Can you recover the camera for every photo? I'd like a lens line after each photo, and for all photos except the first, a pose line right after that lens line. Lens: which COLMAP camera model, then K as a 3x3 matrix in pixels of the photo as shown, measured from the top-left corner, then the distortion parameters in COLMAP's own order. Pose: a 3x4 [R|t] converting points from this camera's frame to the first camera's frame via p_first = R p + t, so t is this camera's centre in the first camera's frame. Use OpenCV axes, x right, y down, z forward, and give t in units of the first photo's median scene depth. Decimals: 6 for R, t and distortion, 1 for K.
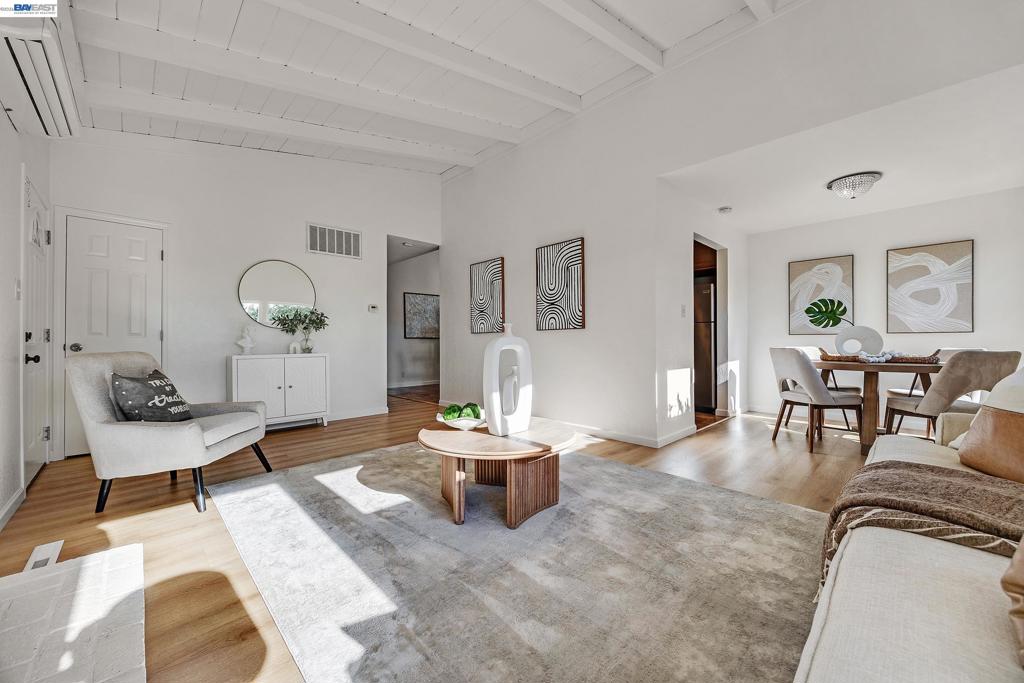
lens RADIAL K [[389.1, 0, 511.6], [0, 389.1, 342.0], [0, 0, 1]] dist [-0.003341, 0.000169]
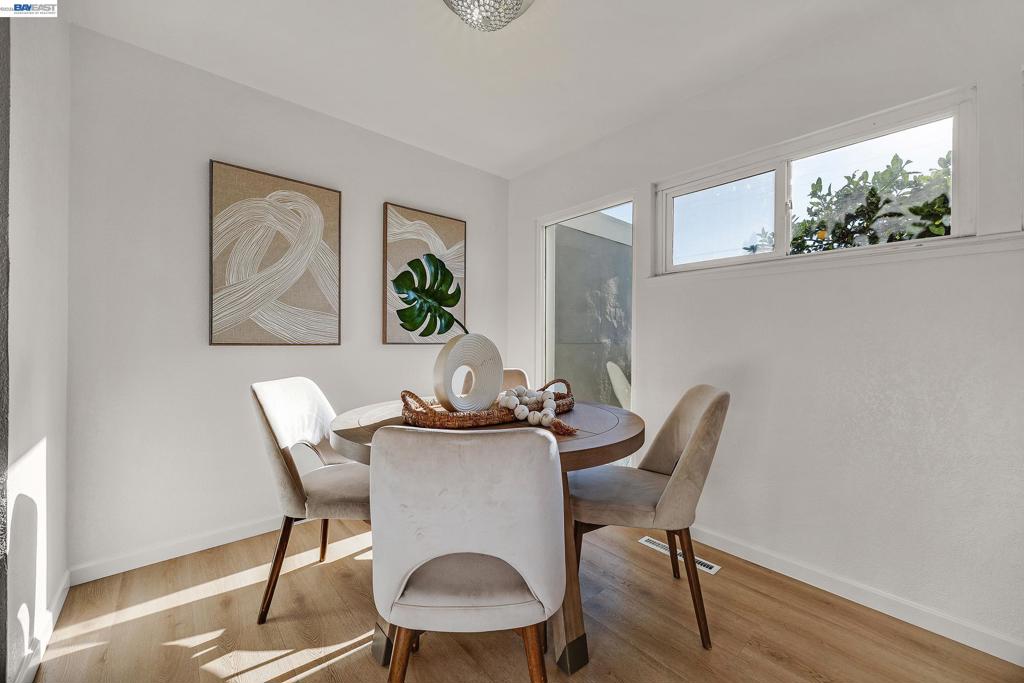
lens RADIAL K [[389.1, 0, 511.2], [0, 389.1, 340.3], [0, 0, 1]] dist [-0.003341, 0.000169]
pose [[0.048477, -0.001368, 0.998823, 0.369331], [-0.006428, 0.999978, 0.001681, -0.028129], [-0.998804, -0.006502, 0.048467, 0.740527]]
